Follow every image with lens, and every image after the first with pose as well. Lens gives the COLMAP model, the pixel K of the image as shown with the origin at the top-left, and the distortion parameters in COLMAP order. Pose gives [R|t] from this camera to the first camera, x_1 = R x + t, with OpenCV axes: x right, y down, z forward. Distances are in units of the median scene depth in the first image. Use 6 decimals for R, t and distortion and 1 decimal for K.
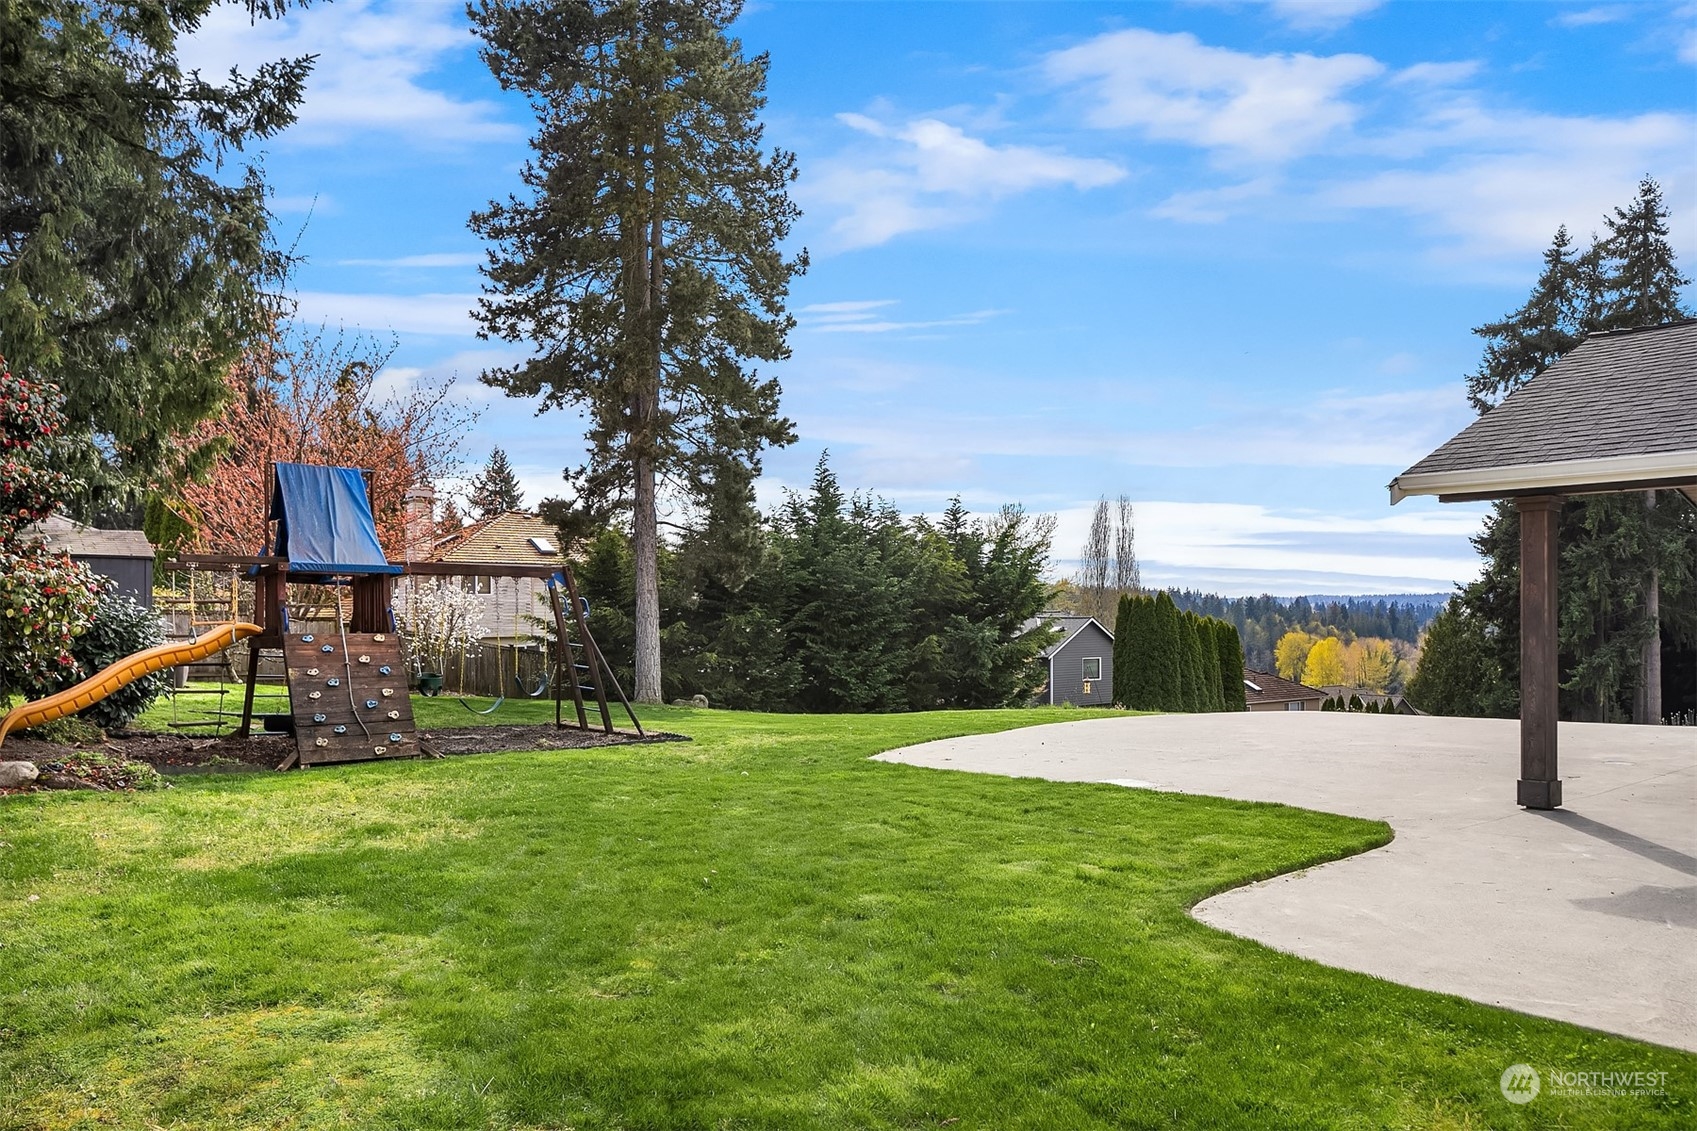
lens RADIAL K [[1176.6, 0, 847.9], [0, 1176.6, 572.4], [0, 0, 1]] dist [0.002584, 0.002203]
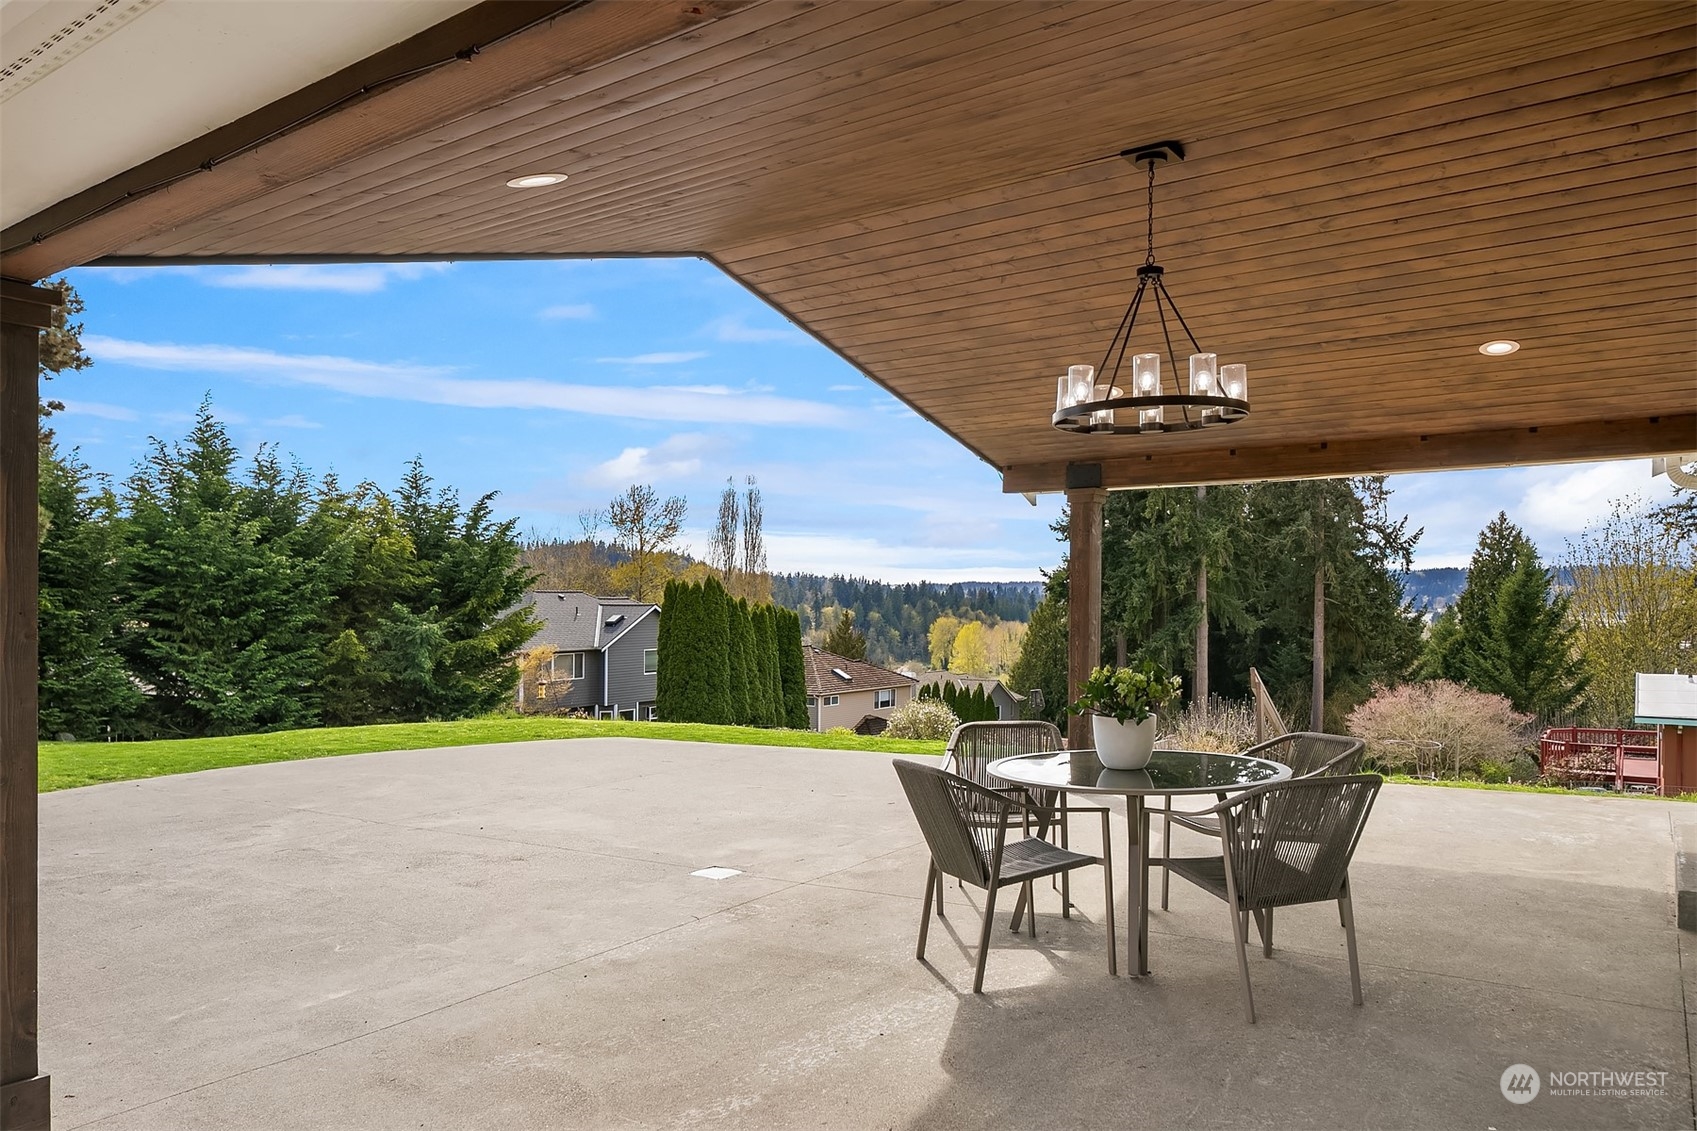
lens RADIAL K [[1176.6, 0, 849.3], [0, 1176.6, 568.6], [0, 0, 1]] dist [0.002584, 0.002203]
pose [[0.962224, 0.004881, 0.272214, 0.095237], [-0.007192, 0.999946, 0.007492, 0.002067], [-0.272162, -0.009167, 0.962208, 0.075299]]
